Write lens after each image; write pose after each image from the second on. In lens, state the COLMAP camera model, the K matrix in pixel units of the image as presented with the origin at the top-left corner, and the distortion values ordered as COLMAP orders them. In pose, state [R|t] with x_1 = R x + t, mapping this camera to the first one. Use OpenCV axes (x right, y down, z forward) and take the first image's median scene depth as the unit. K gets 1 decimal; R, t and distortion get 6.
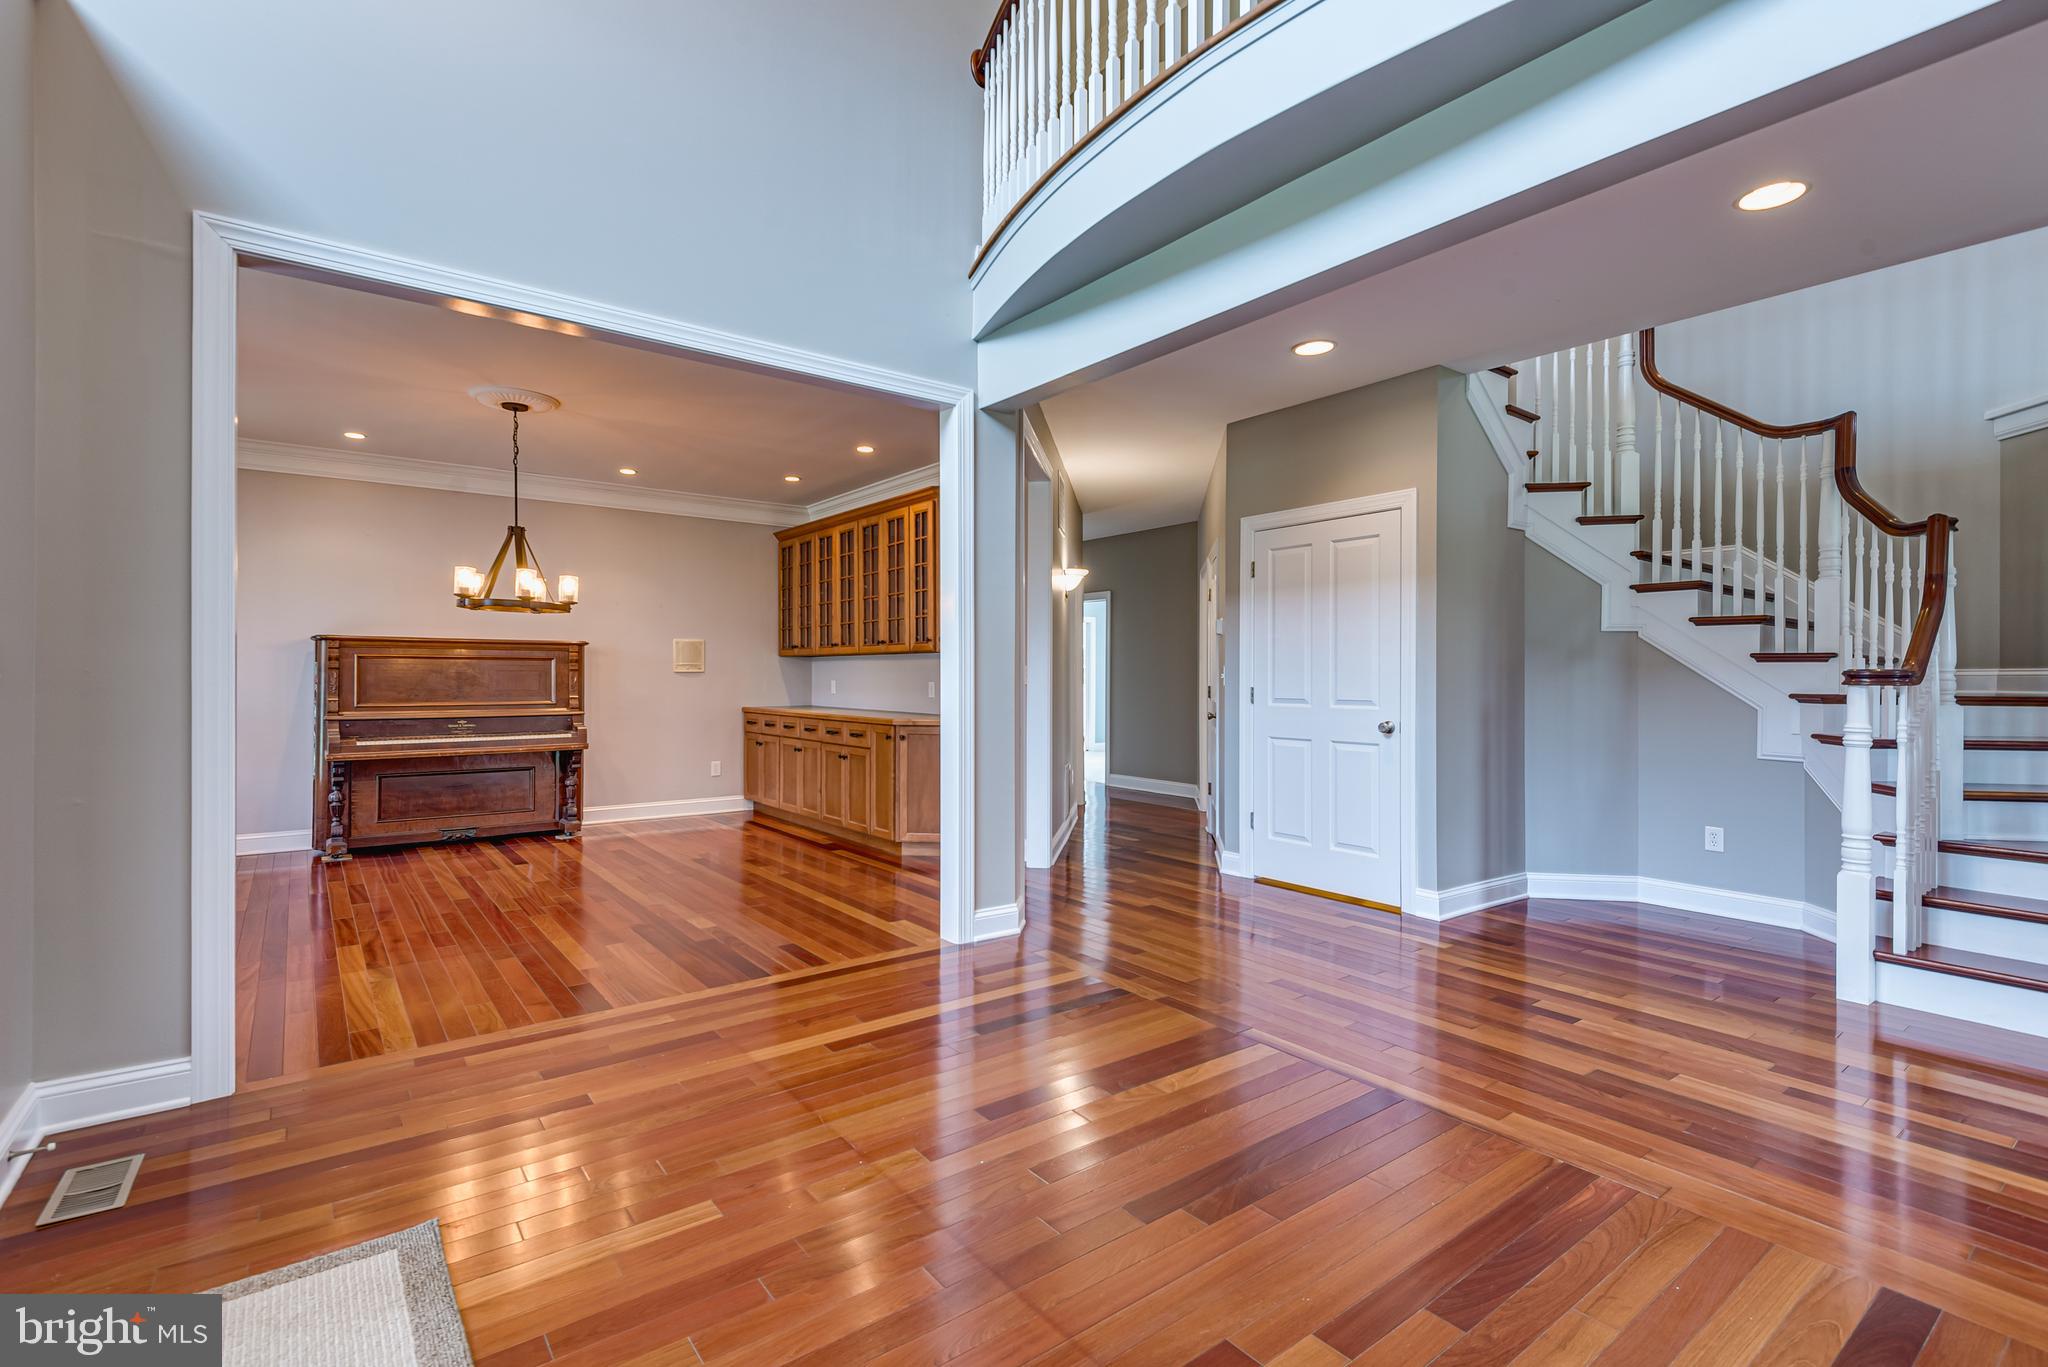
lens RADIAL K [[925.8, 0, 1067.1], [0, 925.8, 675.0], [0, 0, 1]] dist [0.032142, -0.014971]
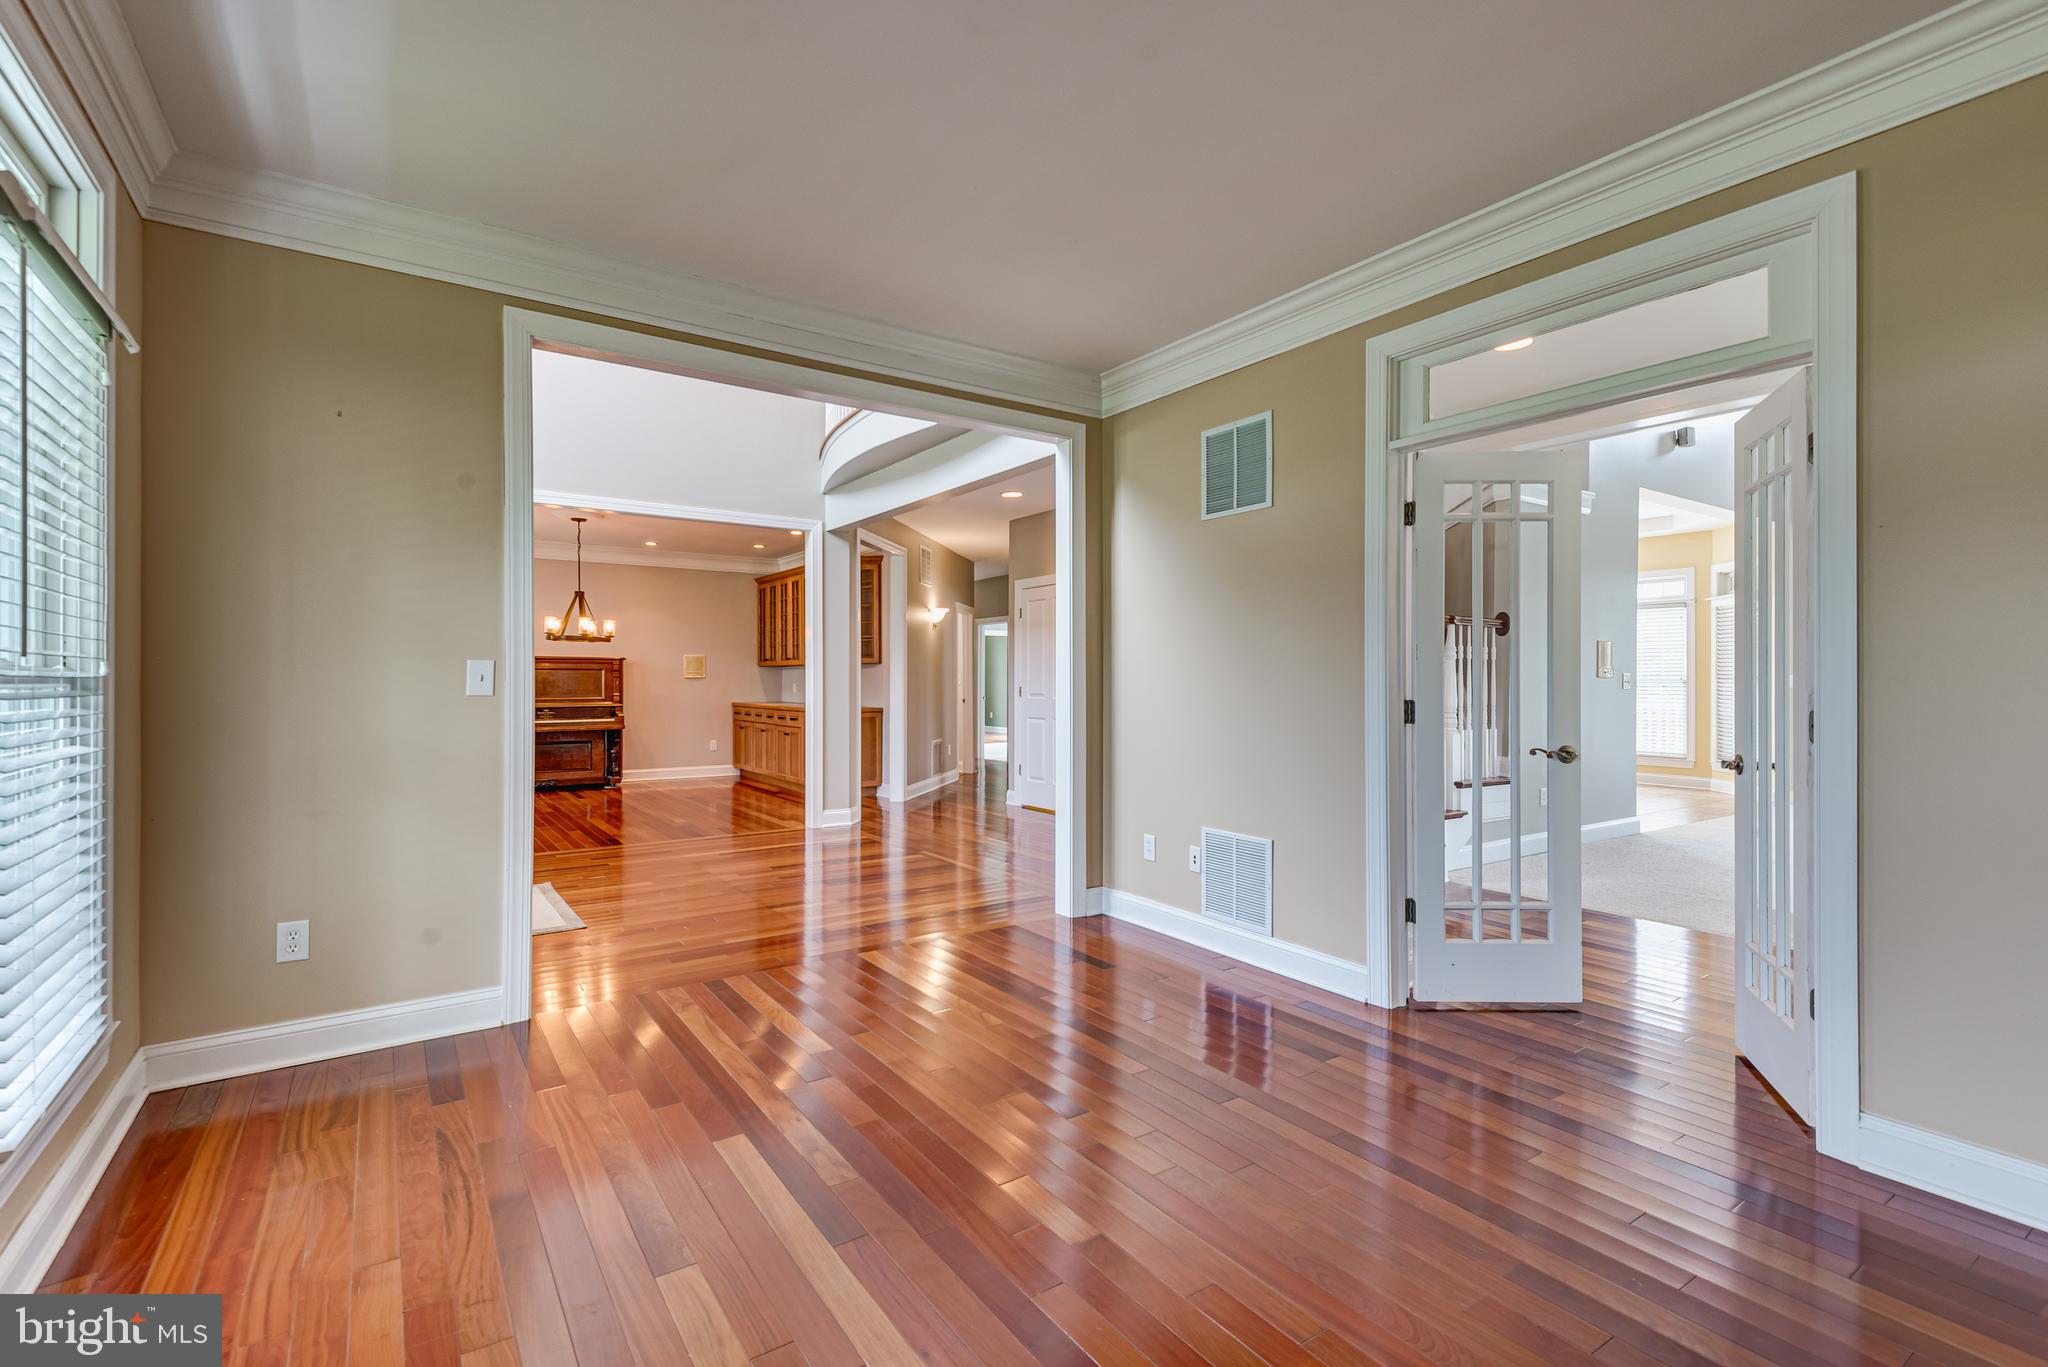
lens RADIAL K [[925.8, 0, 1035.8], [0, 925.8, 679.6], [0, 0, 1]] dist [0.032142, -0.014971]
pose [[0.996908, -0.001958, -0.078554, 0.281515], [0.002034, 0.999998, 0.000883, -0.000662], [0.078552, -0.001040, 0.996910, -0.473771]]
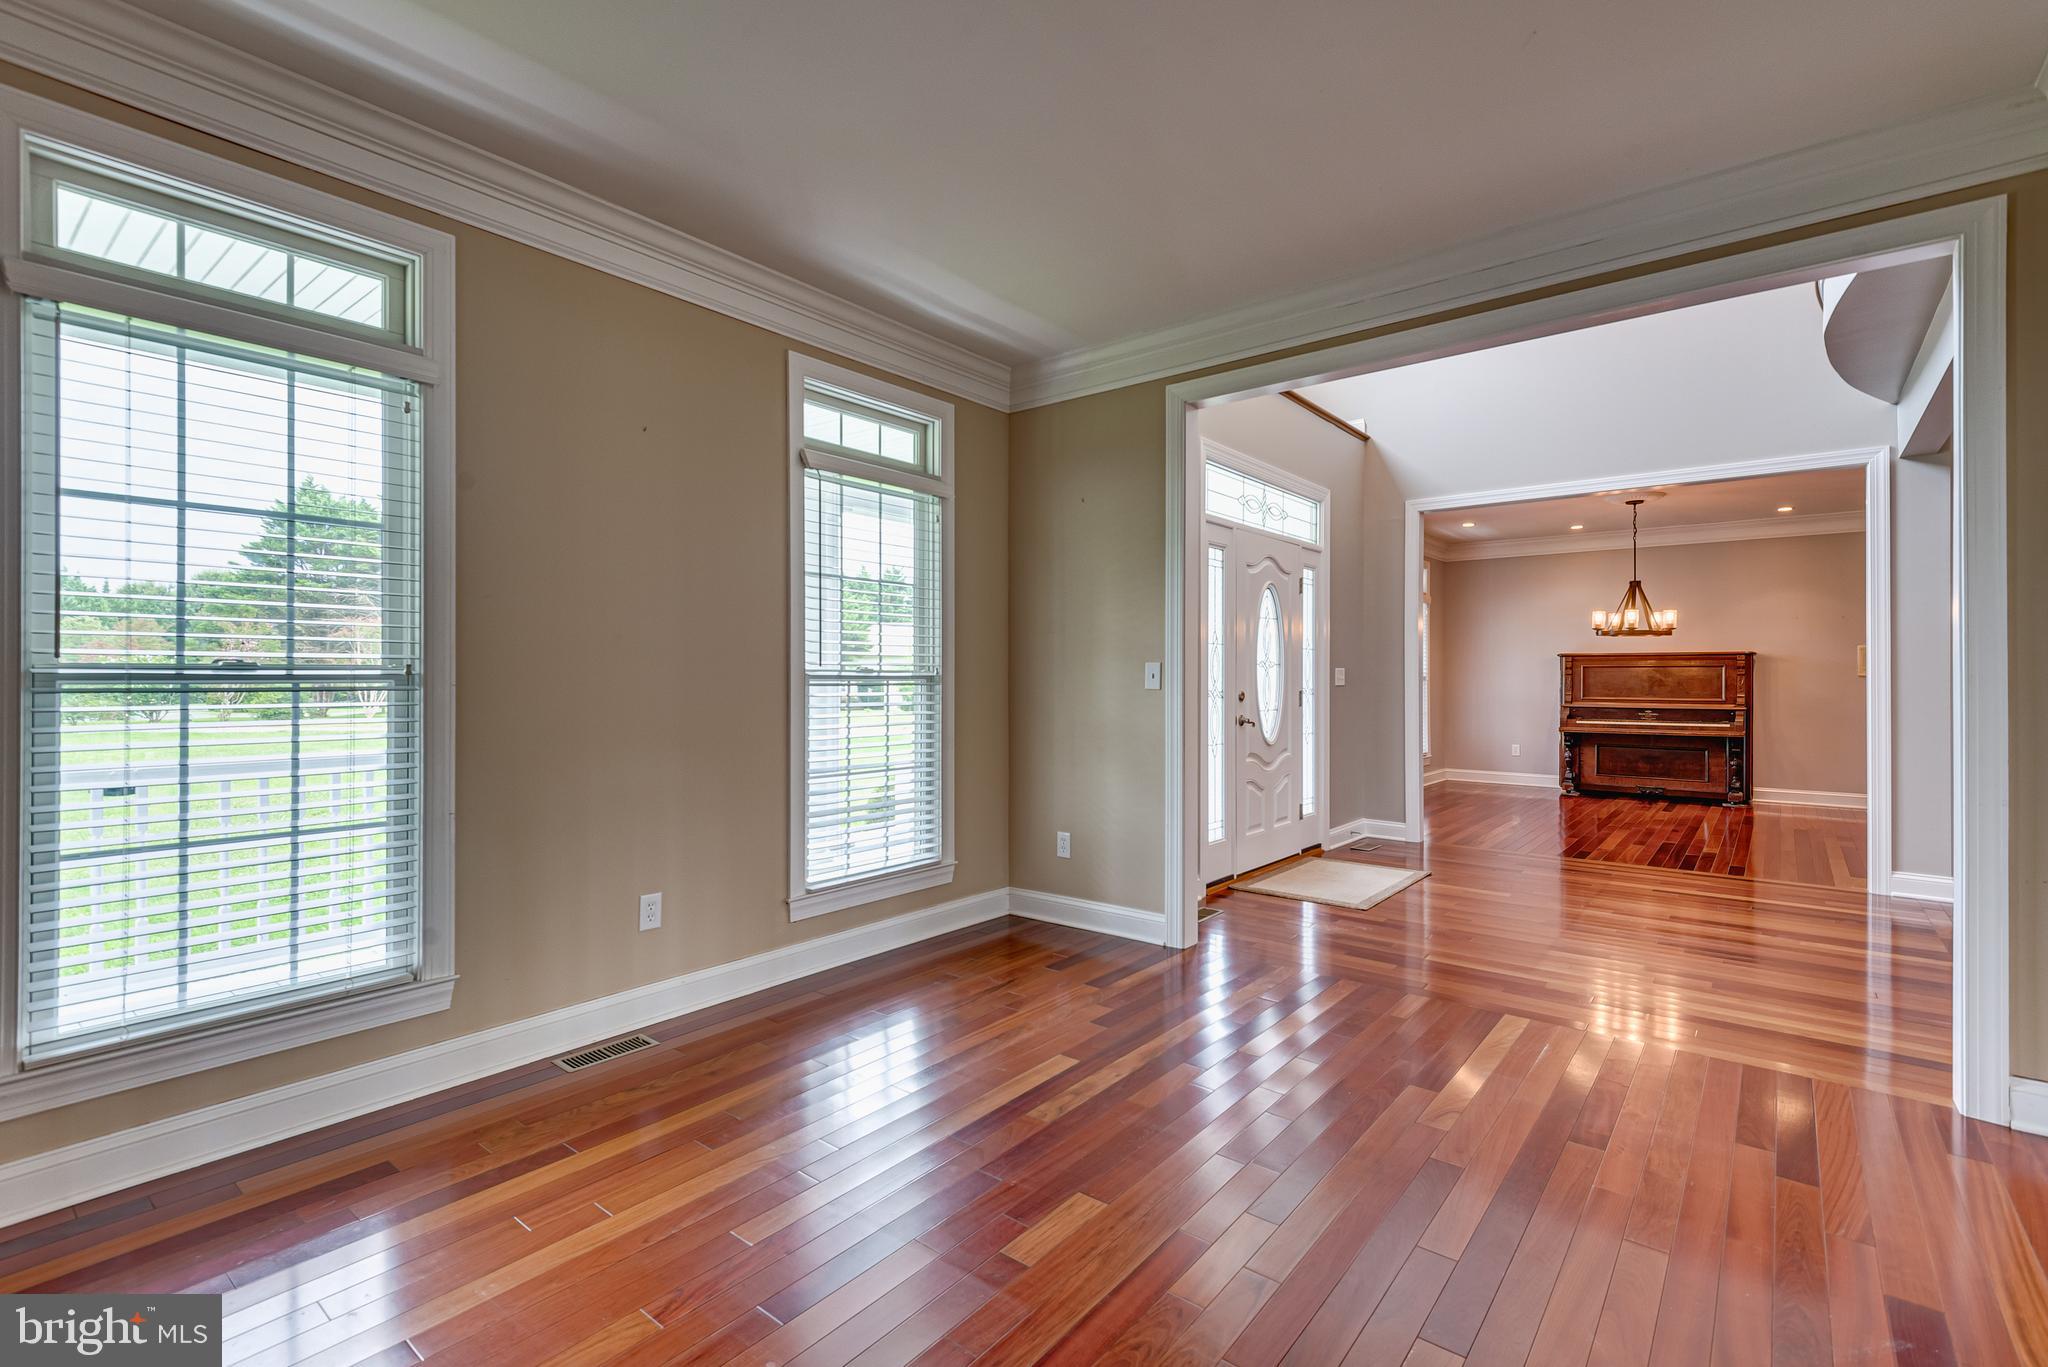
lens RADIAL K [[925.8, 0, 1004.7], [0, 925.8, 669.9], [0, 0, 1]] dist [0.032142, -0.014971]
pose [[0.204211, -0.007626, -0.978897, 0.547085], [-0.001187, 0.999967, -0.008038, -0.000469], [0.978926, 0.002803, 0.204195, -0.247367]]
